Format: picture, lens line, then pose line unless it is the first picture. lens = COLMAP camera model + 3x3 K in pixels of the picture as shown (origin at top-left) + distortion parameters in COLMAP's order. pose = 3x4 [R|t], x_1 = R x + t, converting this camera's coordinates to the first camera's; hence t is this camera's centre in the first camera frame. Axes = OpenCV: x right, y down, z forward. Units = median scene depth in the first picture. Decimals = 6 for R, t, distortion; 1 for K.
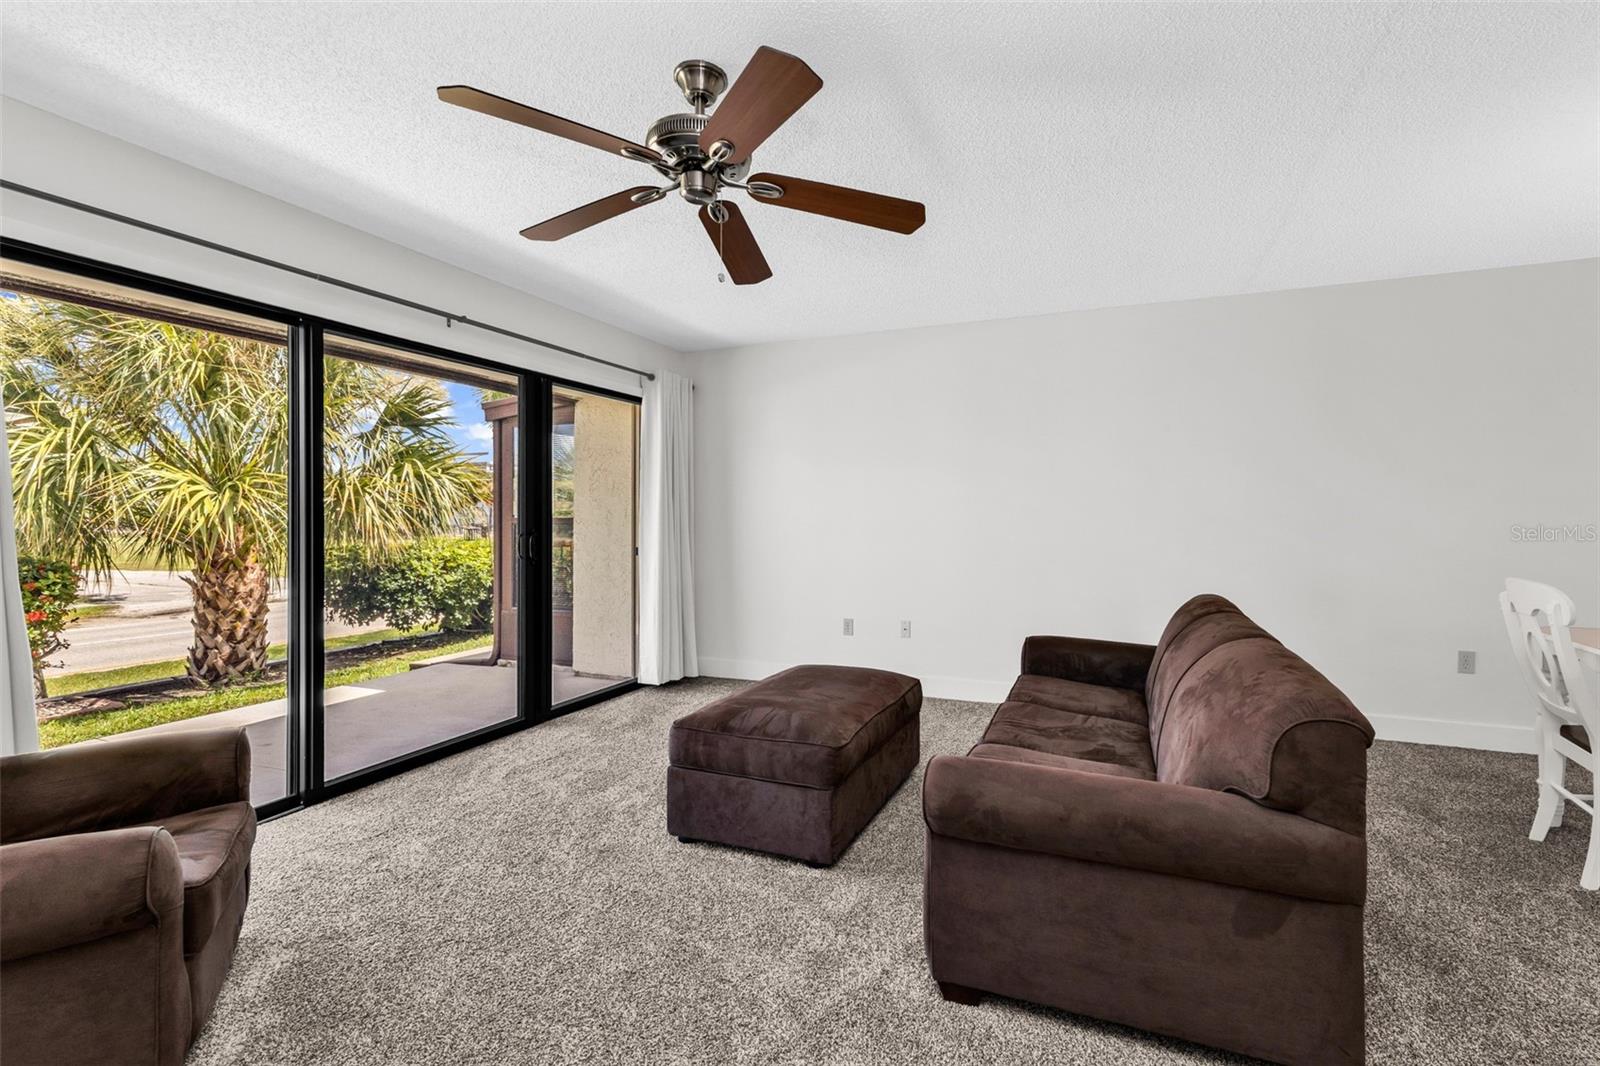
lens RADIAL K [[692.2, 0, 836.8], [0, 692.2, 518.9], [0, 0, 1]] dist [0.012002, -0.003285]
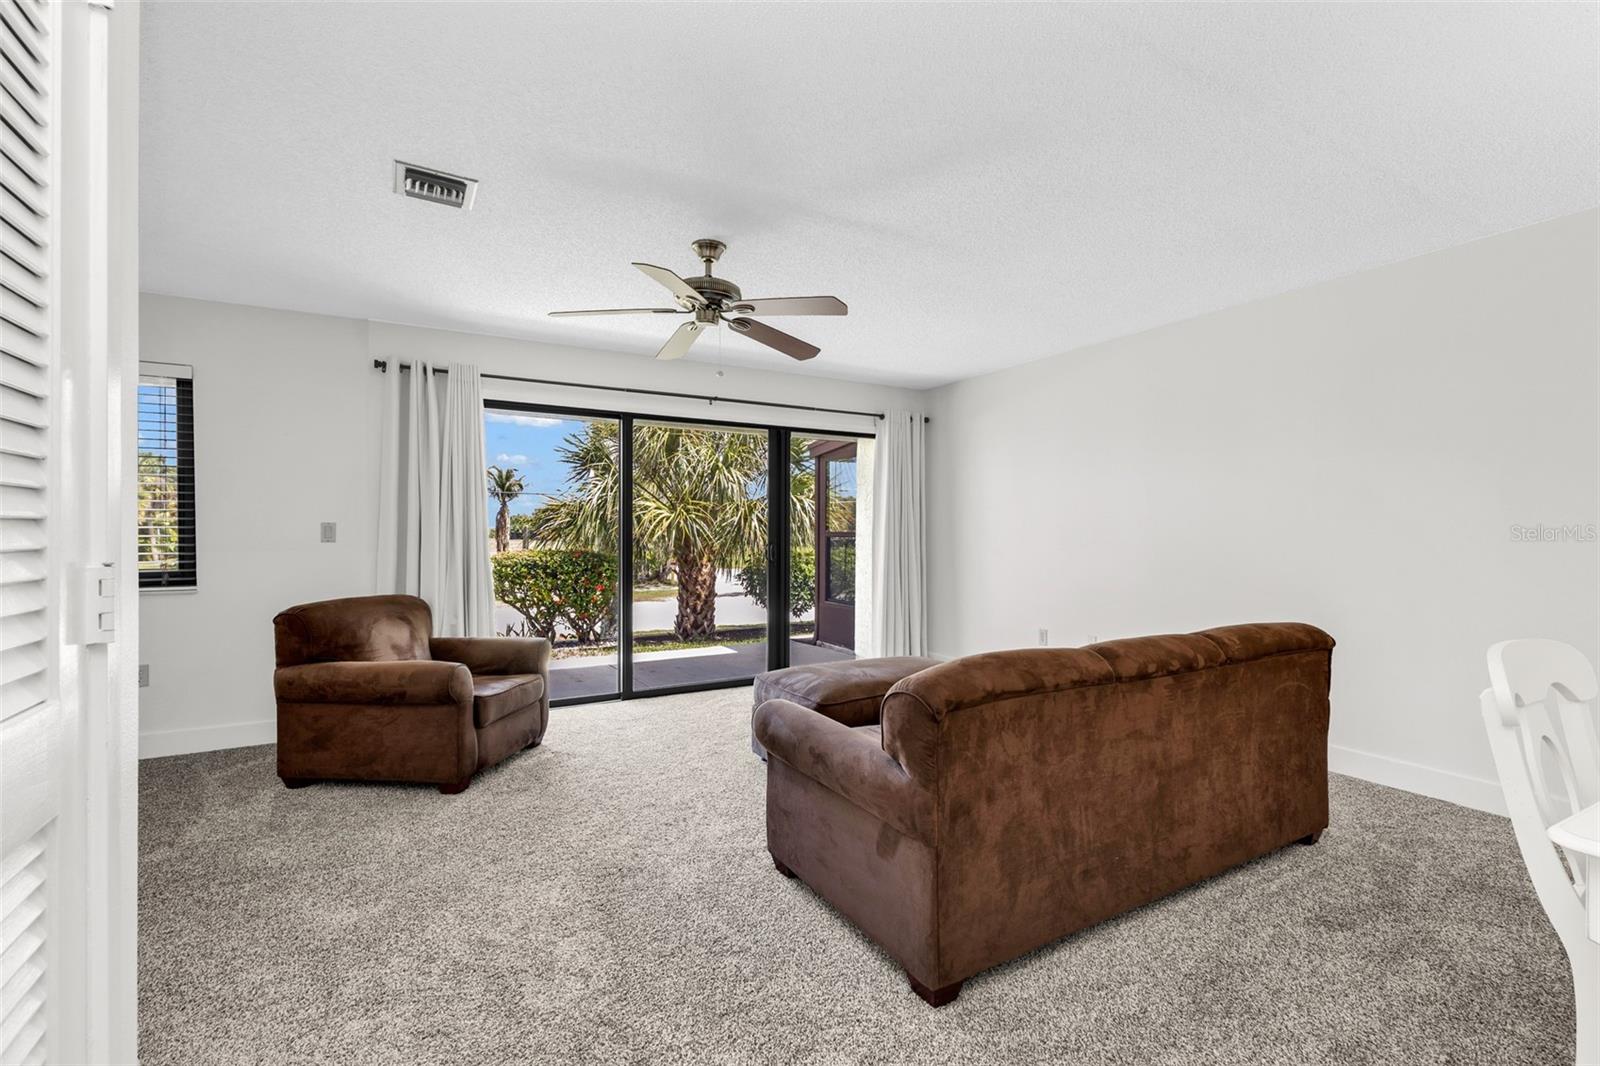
lens RADIAL K [[692.2, 0, 816.3], [0, 692.2, 533.0], [0, 0, 1]] dist [0.012002, -0.003285]
pose [[0.789394, 0.006646, -0.613851, 0.607982], [-0.007415, 0.999972, 0.001291, -0.001950], [0.613842, 0.003533, 0.789421, -0.044621]]
